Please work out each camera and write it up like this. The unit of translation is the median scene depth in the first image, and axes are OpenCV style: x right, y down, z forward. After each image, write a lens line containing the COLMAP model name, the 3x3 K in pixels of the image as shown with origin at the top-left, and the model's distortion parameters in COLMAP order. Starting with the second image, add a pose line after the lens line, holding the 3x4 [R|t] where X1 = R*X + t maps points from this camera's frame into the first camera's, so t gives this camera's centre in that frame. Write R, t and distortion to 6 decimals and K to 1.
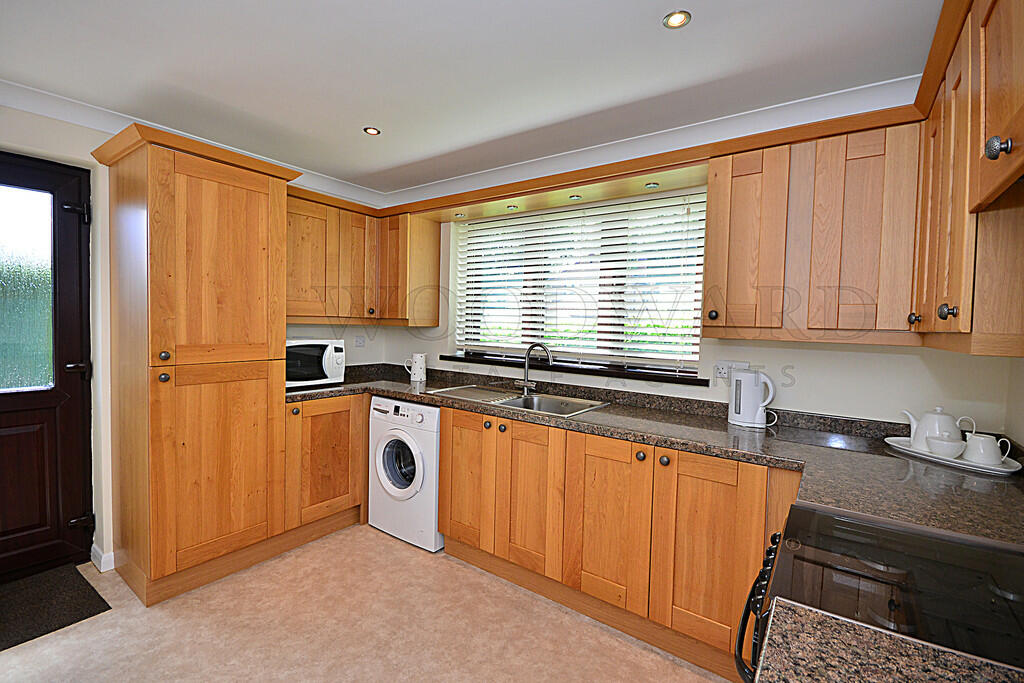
lens RADIAL K [[458.7, 0, 510.4], [0, 458.7, 347.1], [0, 0, 1]] dist [-0.001281, 0.000083]
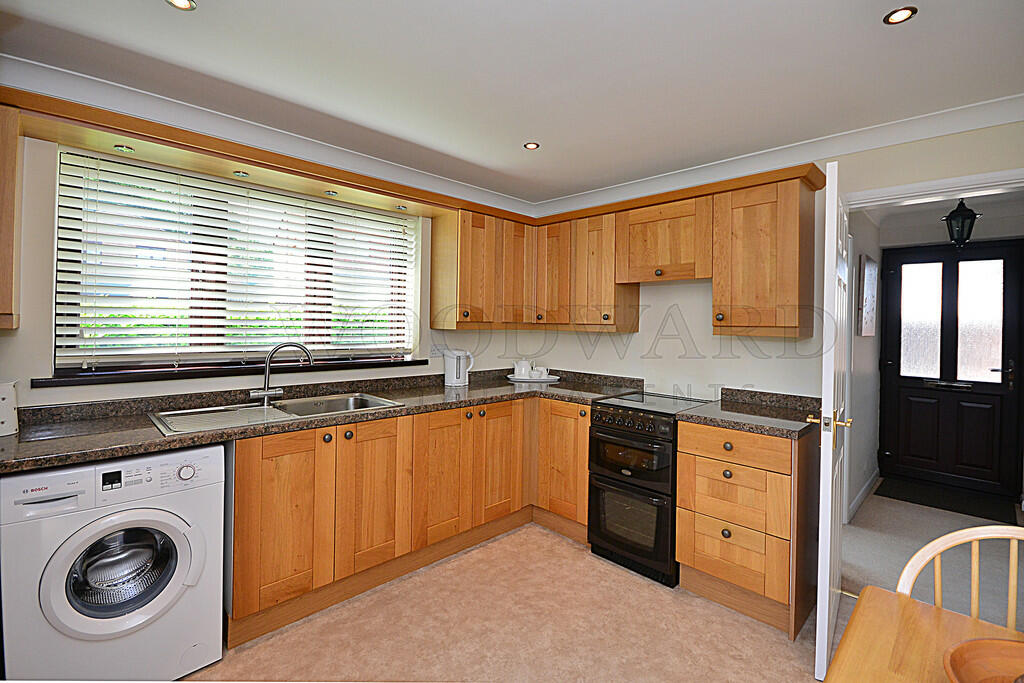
lens RADIAL K [[449.9, 0, 508.0], [0, 449.9, 337.4], [0, 0, 1]] dist [-0.010654, -0.000017]
pose [[0.165529, -0.054972, 0.984672, -0.851113], [0.041454, 0.997951, 0.048745, -0.050905], [-0.985333, 0.032749, 0.167468, 0.532746]]
